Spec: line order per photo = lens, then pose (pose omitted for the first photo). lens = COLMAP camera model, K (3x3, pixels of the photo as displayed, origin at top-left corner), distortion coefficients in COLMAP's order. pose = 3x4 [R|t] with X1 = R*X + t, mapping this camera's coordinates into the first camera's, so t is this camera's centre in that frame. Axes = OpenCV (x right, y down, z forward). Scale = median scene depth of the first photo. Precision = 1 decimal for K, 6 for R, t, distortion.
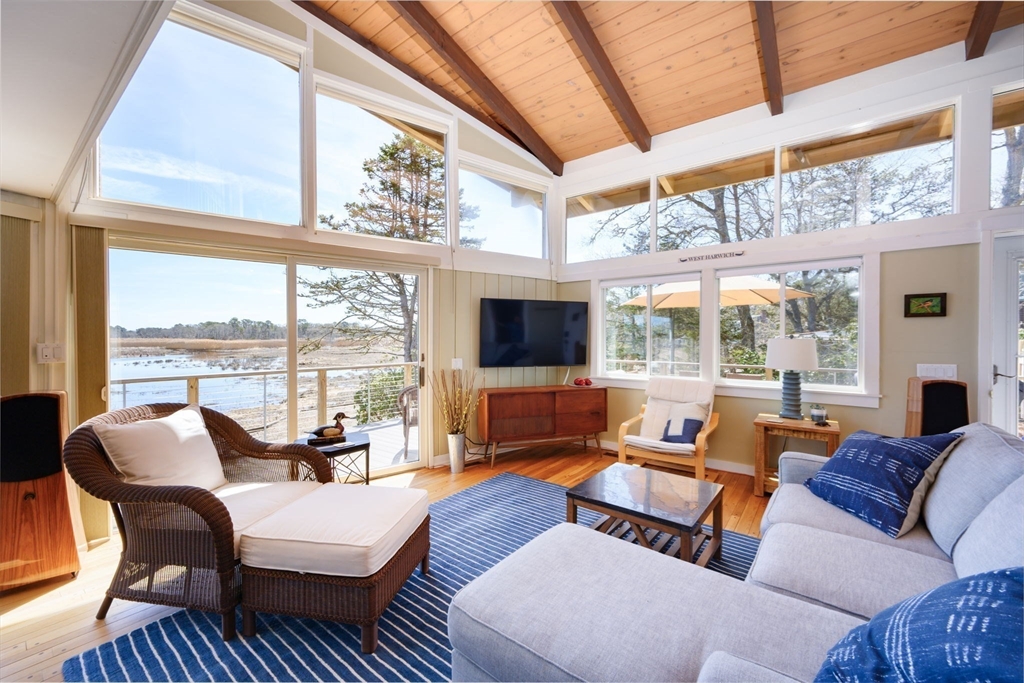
lens RADIAL K [[394.5, 0, 510.0], [0, 394.5, 344.5], [0, 0, 1]] dist [-0.011228, -0.000055]
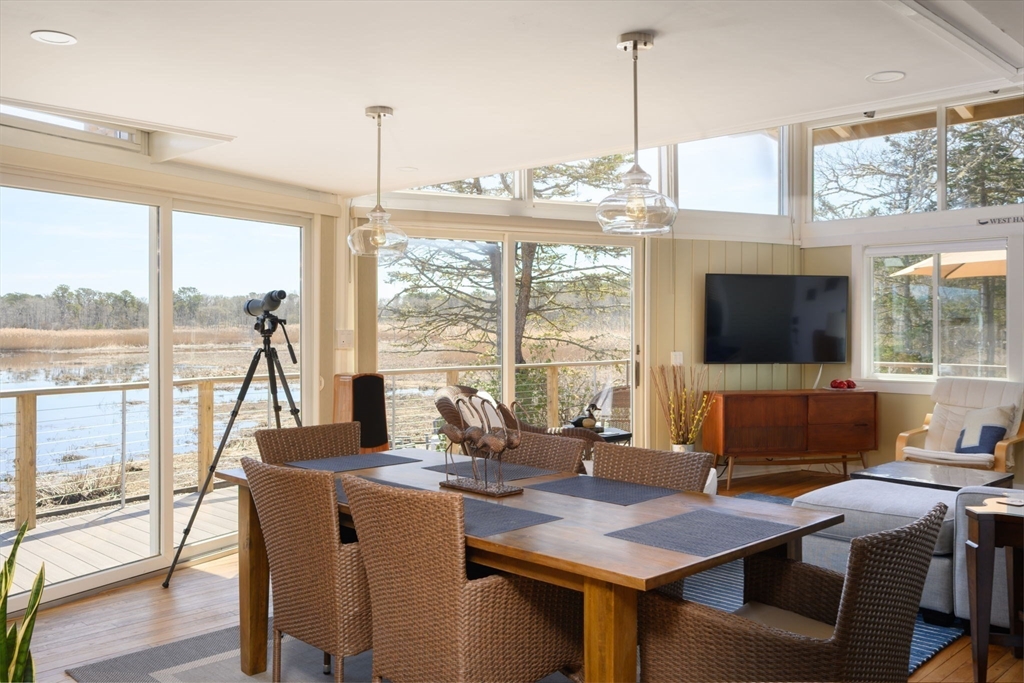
lens RADIAL K [[821.7, 0, 514.7], [0, 821.7, 335.5], [0, 0, 1]] dist [-0.032868, 0.003073]
pose [[0.989899, 0.000984, -0.141768, -0.221109], [-0.001682, 0.999987, -0.004804, 0.011823], [0.141761, 0.004994, 0.989888, -0.648722]]
